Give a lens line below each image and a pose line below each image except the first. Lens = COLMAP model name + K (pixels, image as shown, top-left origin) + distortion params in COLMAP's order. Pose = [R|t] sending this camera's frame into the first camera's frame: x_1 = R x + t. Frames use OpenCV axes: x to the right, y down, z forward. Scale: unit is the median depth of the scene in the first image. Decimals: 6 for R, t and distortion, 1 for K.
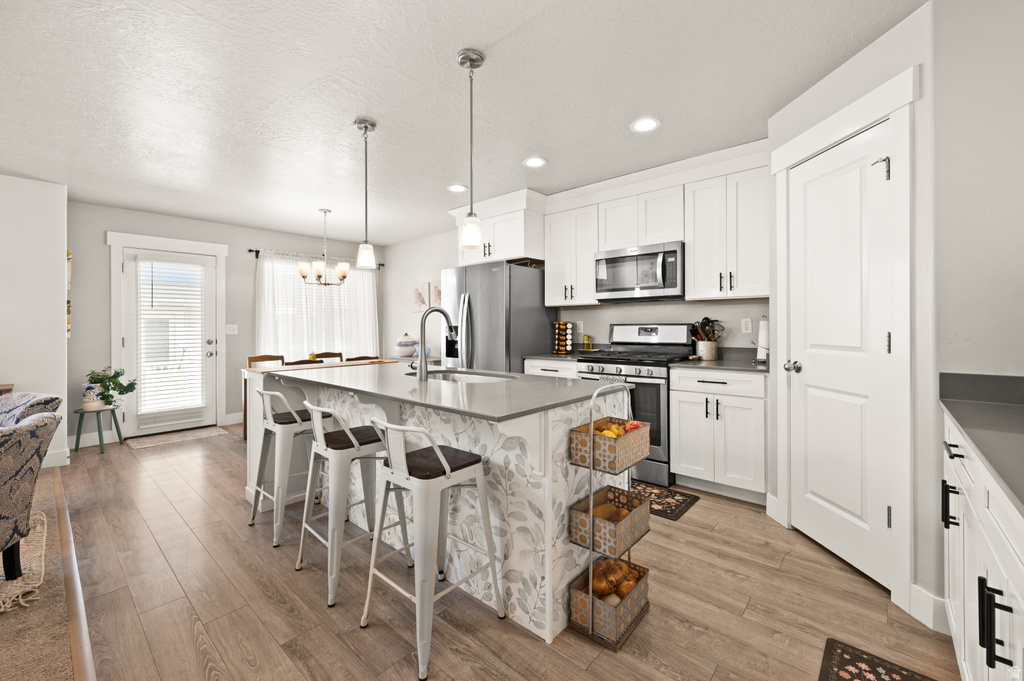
lens RADIAL K [[413.2, 0, 513.9], [0, 413.2, 323.6], [0, 0, 1]] dist [-0.002239, 0.000371]
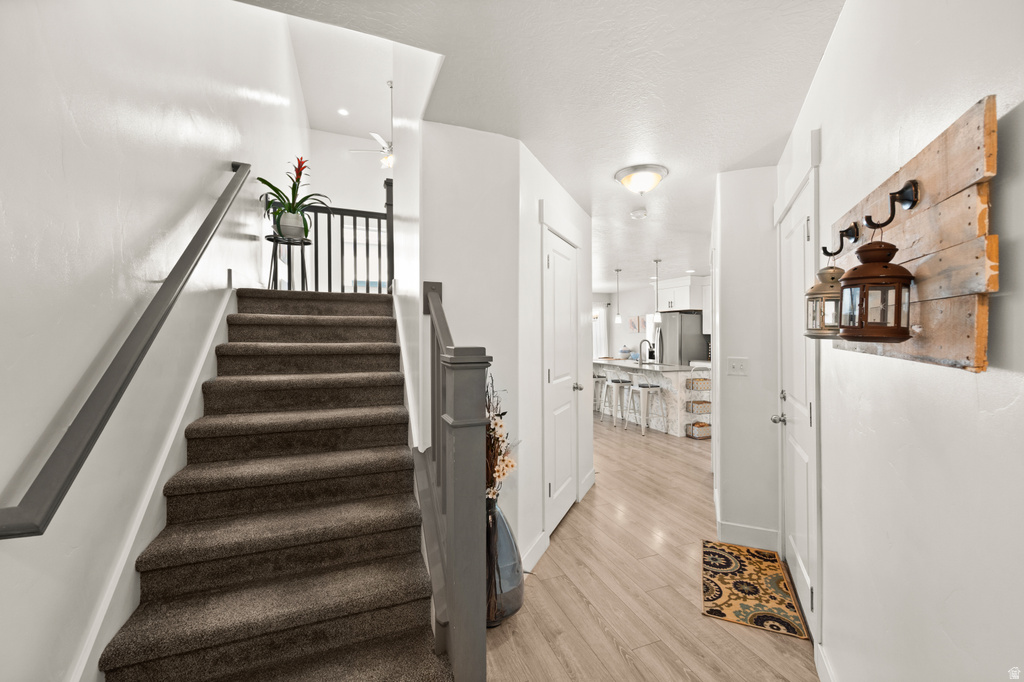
lens RADIAL K [[416.0, 0, 508.0], [0, 416.0, 330.9], [0, 0, 1]] dist [0.011574, 0.000008]
pose [[0.883487, 0.002389, -0.468450, 0.210613], [-0.000840, 0.999993, 0.003517, -0.071857], [0.468456, -0.002714, 0.883483, -1.299011]]
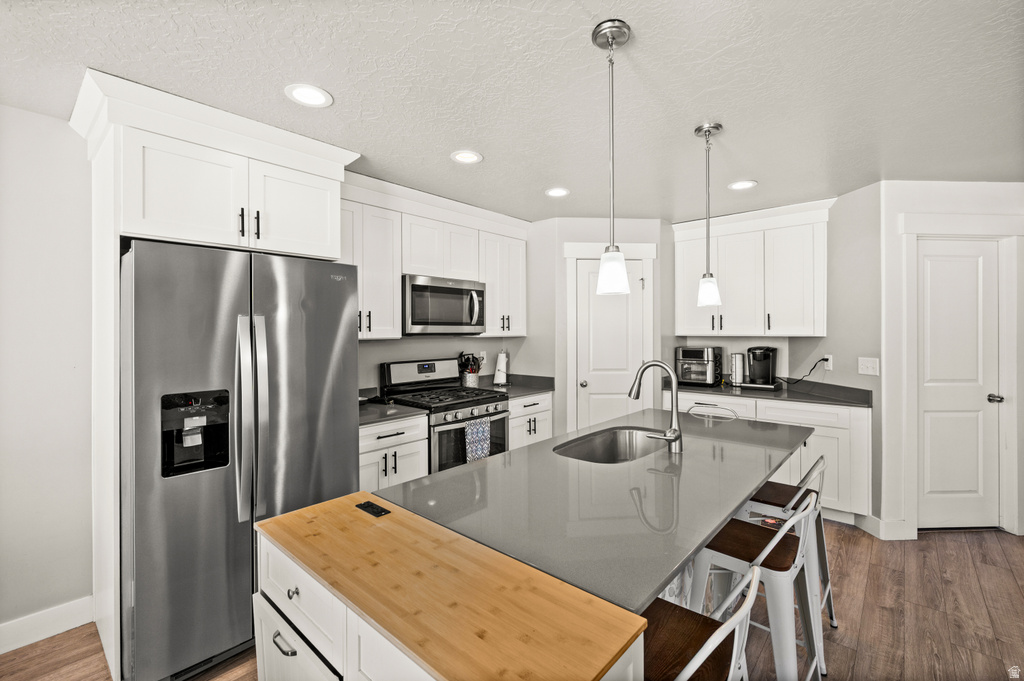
lens RADIAL K [[443.3, 0, 516.6], [0, 443.3, 333.3], [0, 0, 1]] dist [-0.002491, -0.000114]
pose [[0.003289, 0.000101, 0.999995, -0.679453], [0.000910, 1.000000, -0.000104, -0.060176], [-0.999994, 0.000911, 0.003289, 0.803846]]
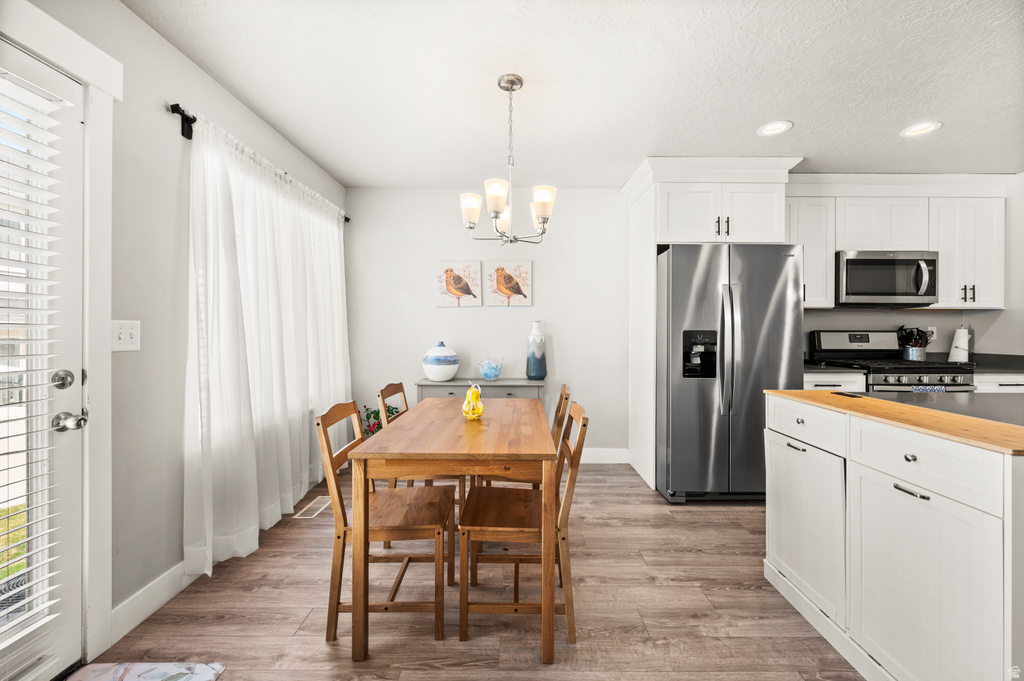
lens RADIAL K [[413.2, 0, 512.9], [0, 413.2, 332.4], [0, 0, 1]] dist [-0.002239, 0.000371]
pose [[0.751987, 0.006164, 0.659150, -0.963062], [-0.010941, 0.999935, 0.003131, 0.010899], [-0.659088, -0.009566, 0.752005, 0.812640]]
